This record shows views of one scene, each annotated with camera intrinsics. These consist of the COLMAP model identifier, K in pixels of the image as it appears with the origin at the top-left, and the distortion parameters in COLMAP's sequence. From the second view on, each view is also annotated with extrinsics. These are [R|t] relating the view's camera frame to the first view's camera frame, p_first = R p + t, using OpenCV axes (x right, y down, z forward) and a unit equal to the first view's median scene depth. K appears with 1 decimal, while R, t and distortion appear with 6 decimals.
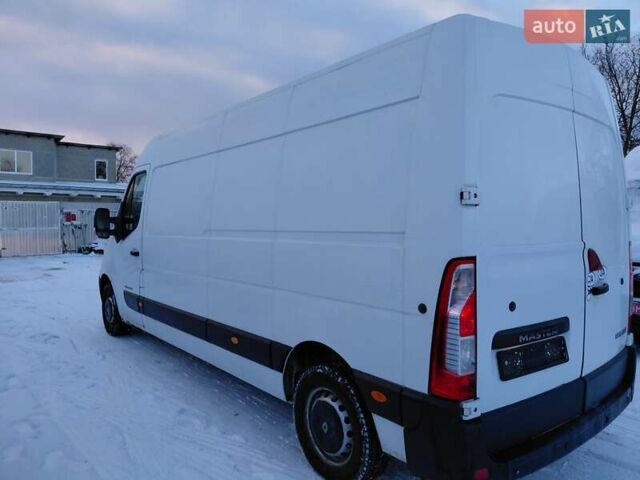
lens RADIAL K [[495.5, 0, 316.7], [0, 495.5, 238.7], [0, 0, 1]] dist [-0.004737, -0.007691]
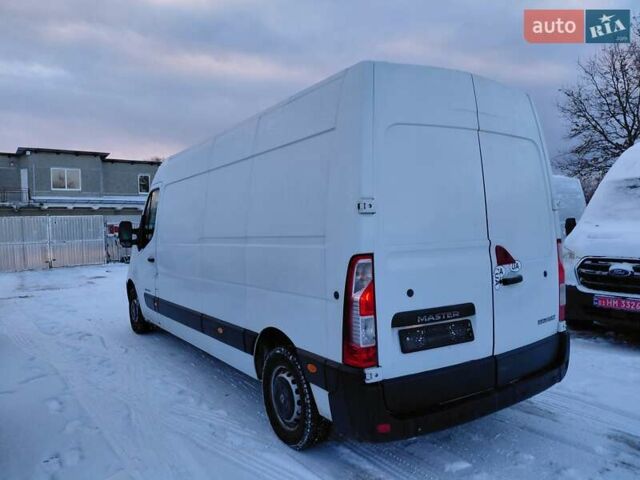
lens RADIAL K [[493.4, 0, 310.1], [0, 493.4, 231.1], [0, 0, 1]] dist [-0.003252, -0.000465]
pose [[0.995372, -0.024905, -0.092817, 0.188518], [0.022300, 0.999330, -0.029008, 0.008269], [0.093477, 0.026804, 0.995261, -0.185973]]
